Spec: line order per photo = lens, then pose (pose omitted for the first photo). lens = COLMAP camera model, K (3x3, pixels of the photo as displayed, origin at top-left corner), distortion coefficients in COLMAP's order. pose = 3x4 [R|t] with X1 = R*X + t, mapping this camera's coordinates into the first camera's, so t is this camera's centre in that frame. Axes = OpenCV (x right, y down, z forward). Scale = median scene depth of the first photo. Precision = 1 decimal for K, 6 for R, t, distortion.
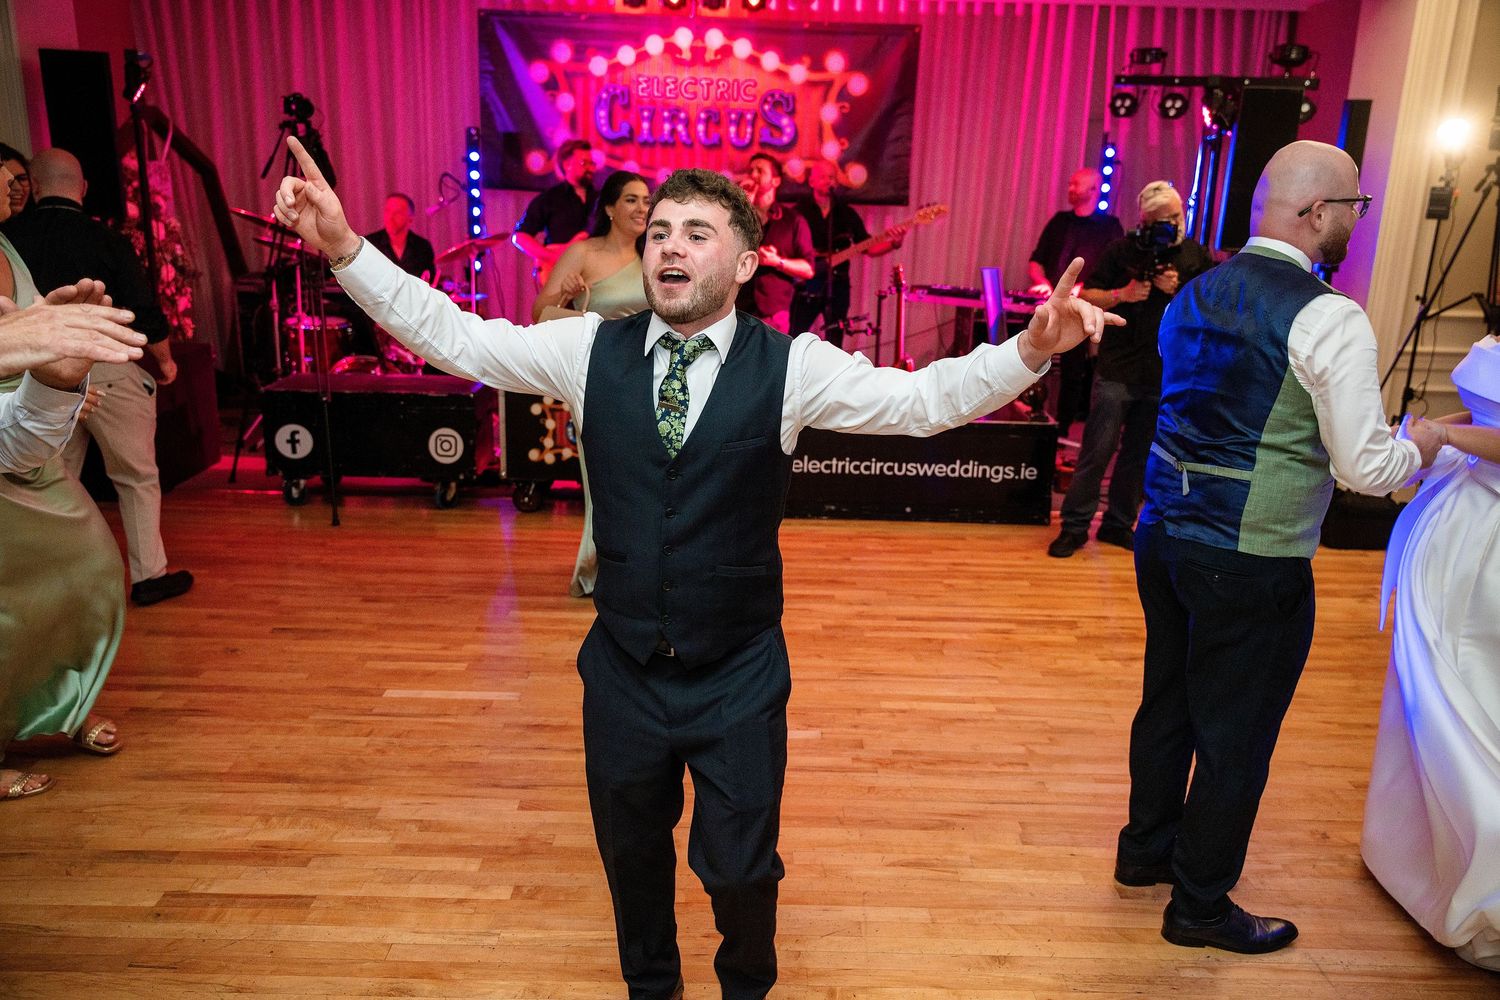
lens RADIAL K [[1227.1, 0, 750.0], [0, 1227.1, 500.0], [0, 0, 1]] dist [0.024954, -0.000684]
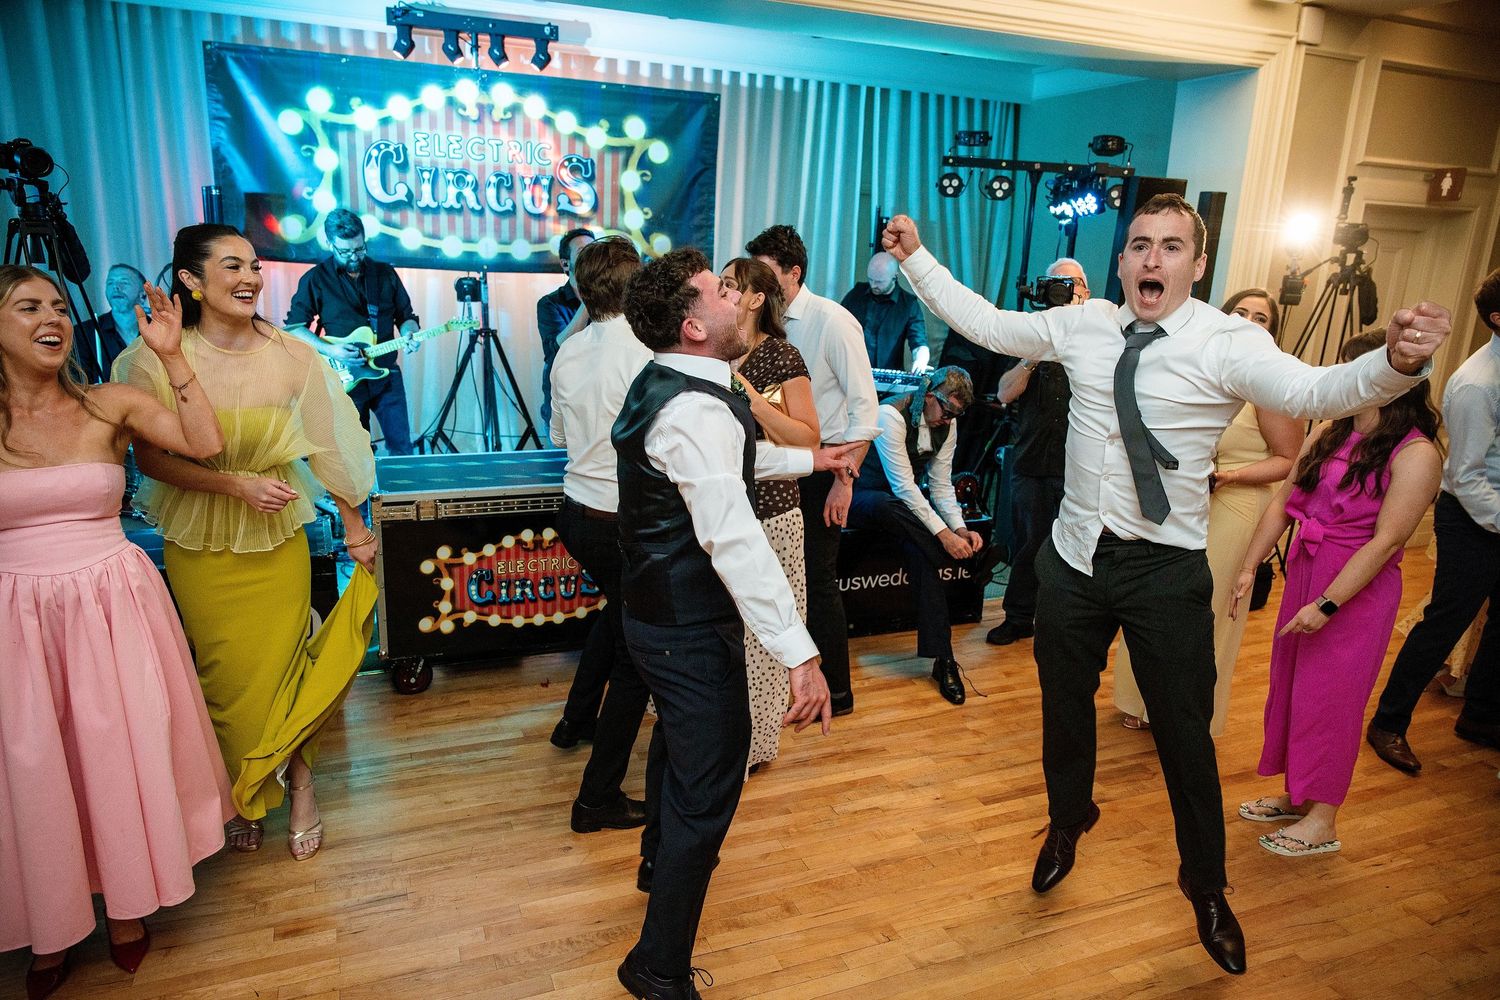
lens RADIAL K [[1010.6, 0, 750.0], [0, 1010.6, 500.0], [0, 0, 1]] dist [-0.006241, 0.005716]
pose [[0.925462, -0.086806, 0.368761, -0.157779], [0.082821, 0.996208, 0.026653, -0.084230], [-0.369676, 0.005875, 0.929142, 0.249370]]
